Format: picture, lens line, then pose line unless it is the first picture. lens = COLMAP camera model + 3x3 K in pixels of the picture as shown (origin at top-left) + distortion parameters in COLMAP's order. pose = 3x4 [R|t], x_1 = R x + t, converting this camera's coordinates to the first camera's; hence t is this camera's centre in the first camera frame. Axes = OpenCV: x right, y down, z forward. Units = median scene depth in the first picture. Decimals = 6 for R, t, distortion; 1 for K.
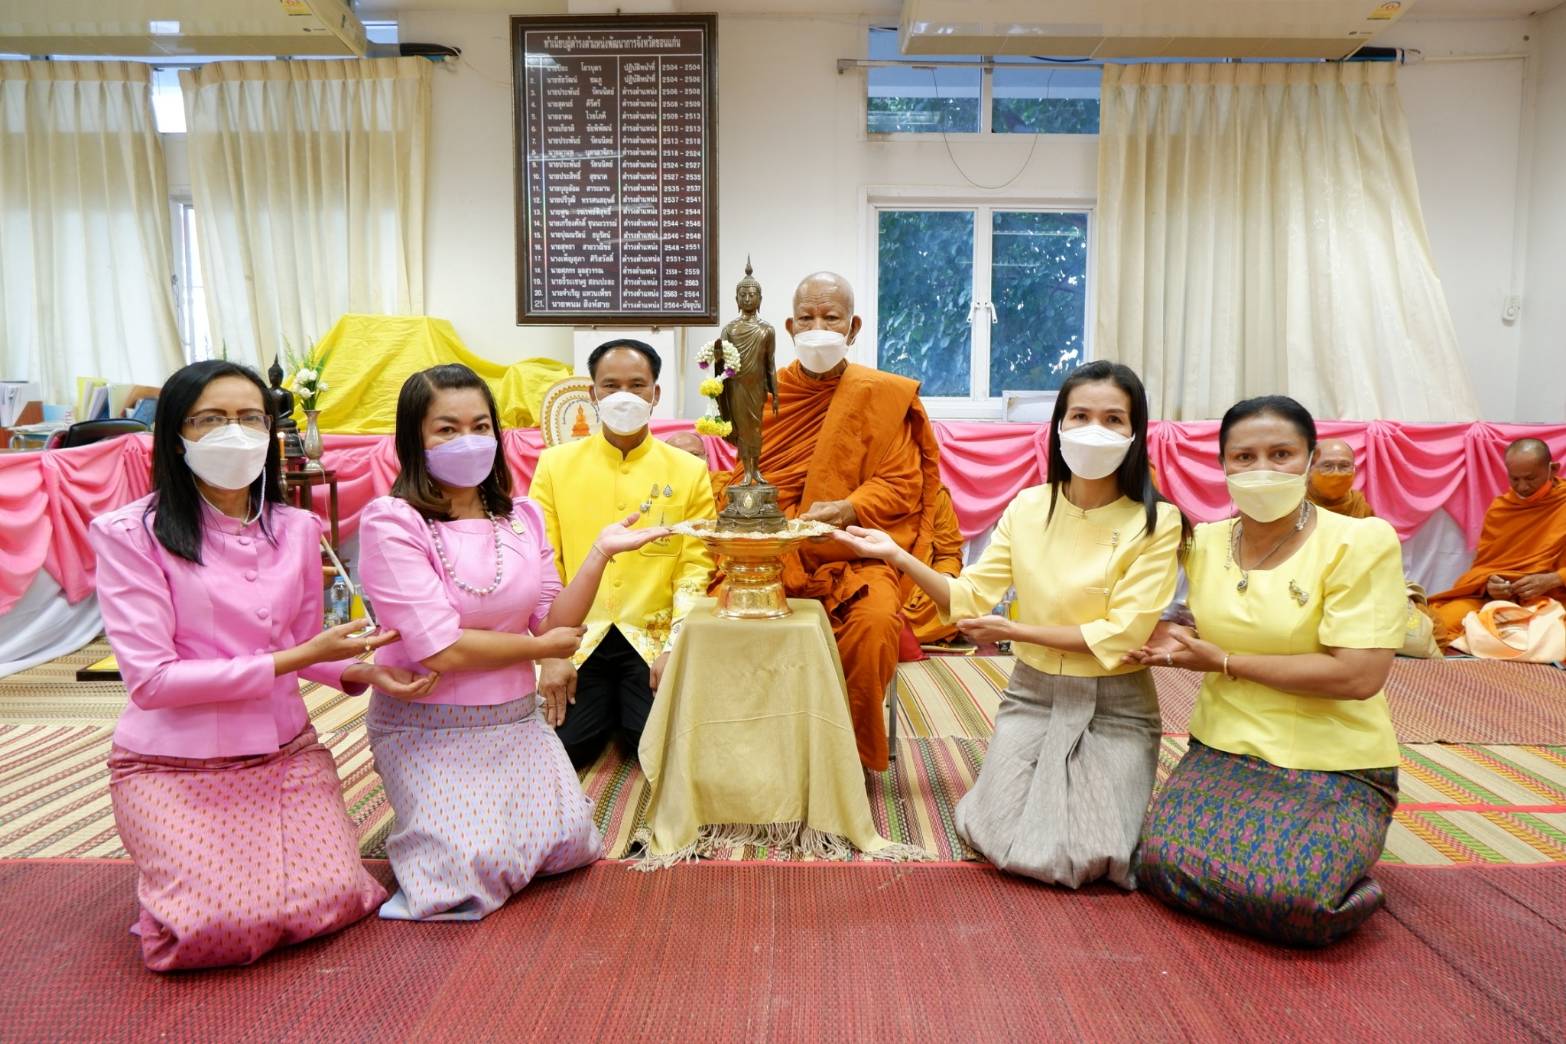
lens RADIAL K [[1089.3, 0, 787.7], [0, 1089.3, 519.3], [0, 0, 1]] dist [0.027966, -0.010298]
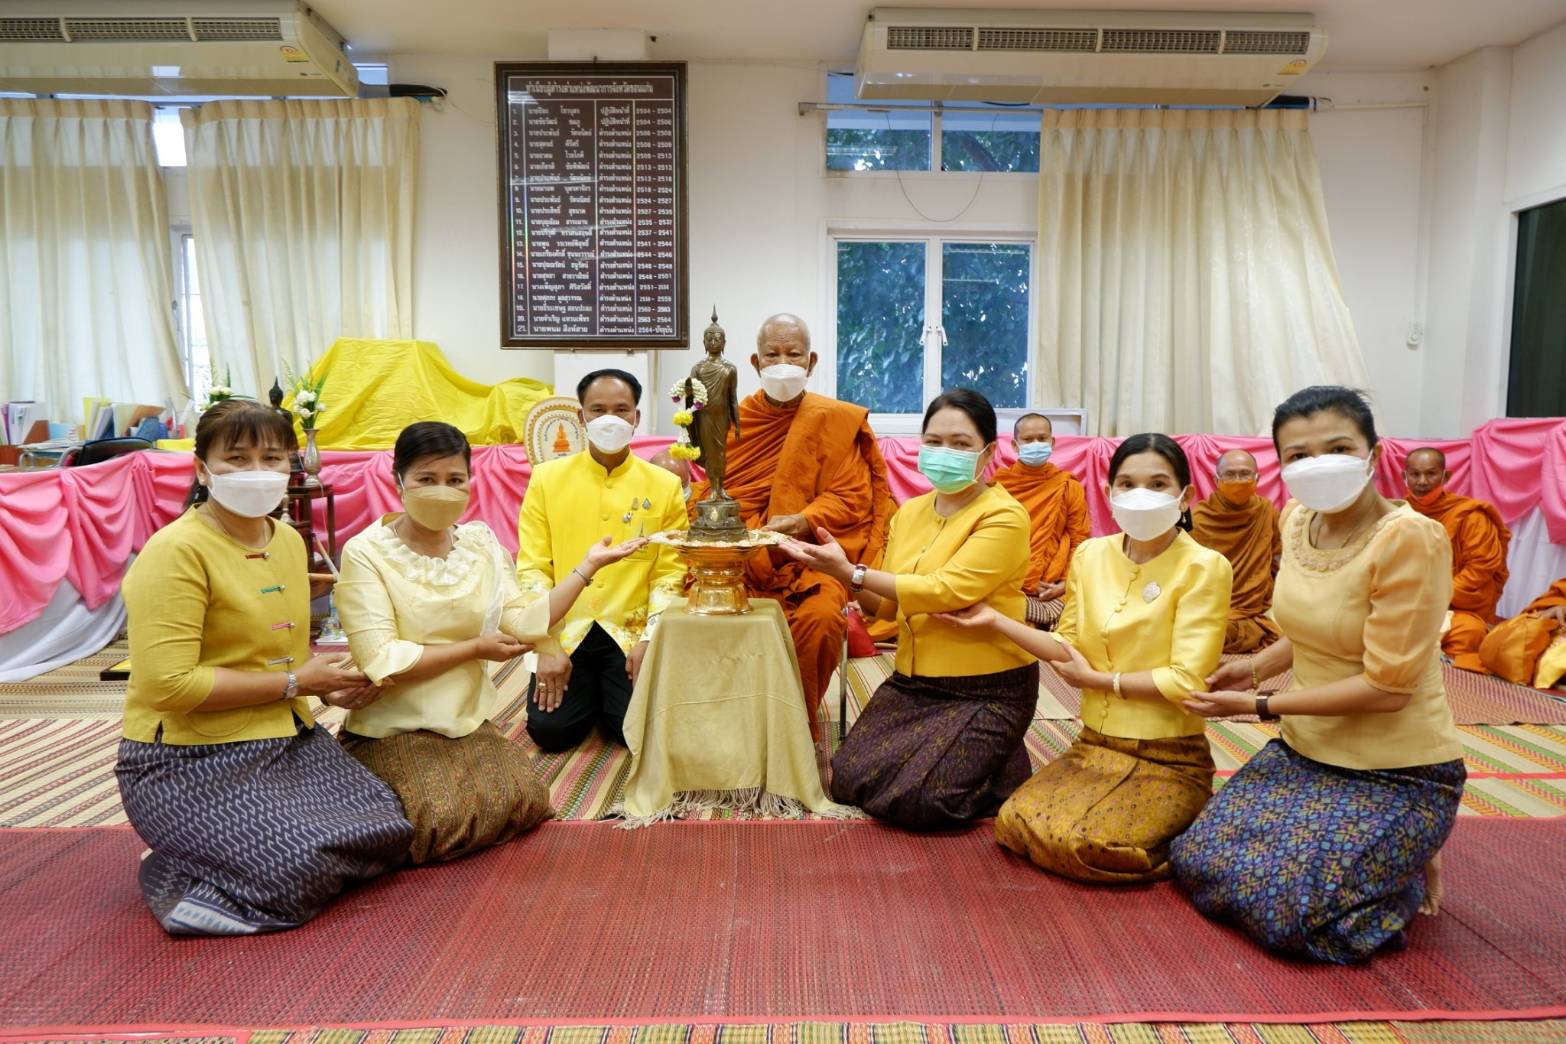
lens RADIAL K [[1089.3, 0, 791.8], [0, 1089.3, 522.2], [0, 0, 1]] dist [0.027966, -0.010298]
pose [[0.999560, -0.003668, 0.029448, 0.005672], [0.003784, 0.999985, -0.003869, -0.001903], [-0.029433, 0.003978, 0.999559, -0.082081]]
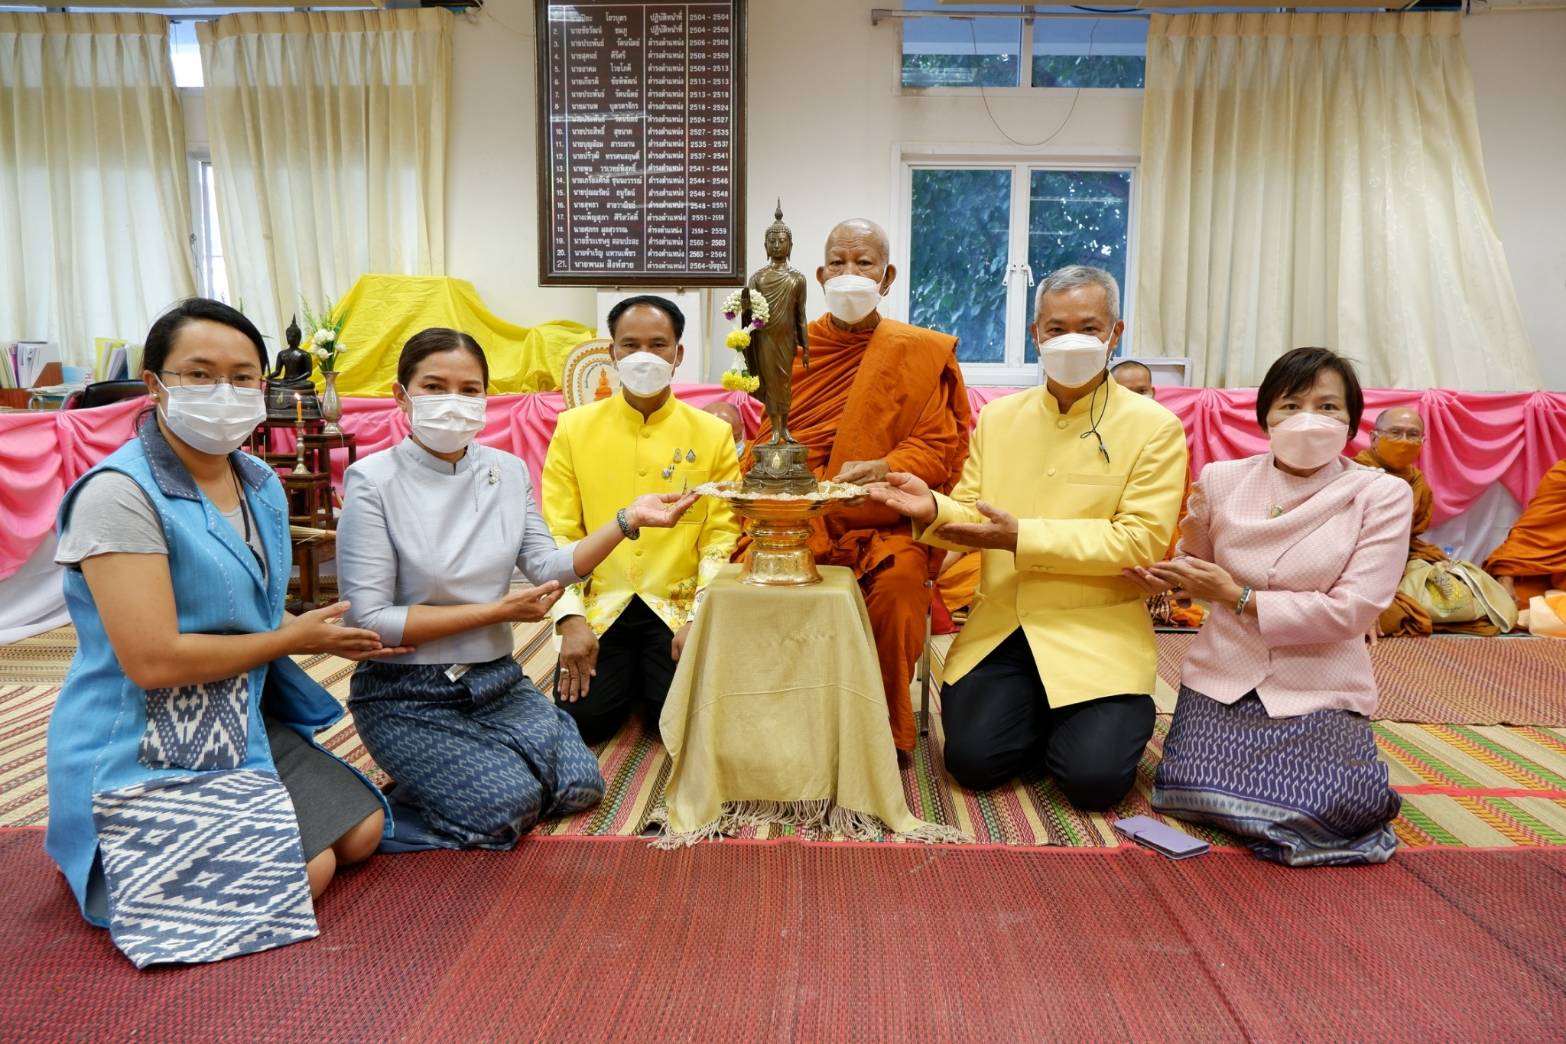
lens RADIAL K [[1089.3, 0, 788.0], [0, 1089.3, 520.0], [0, 0, 1]] dist [0.027966, -0.010298]
pose [[0.999701, 0.008388, -0.022968, -0.002000], [-0.007821, 0.999665, 0.024662, 0.004995], [0.023167, -0.024475, 0.999432, 0.026732]]
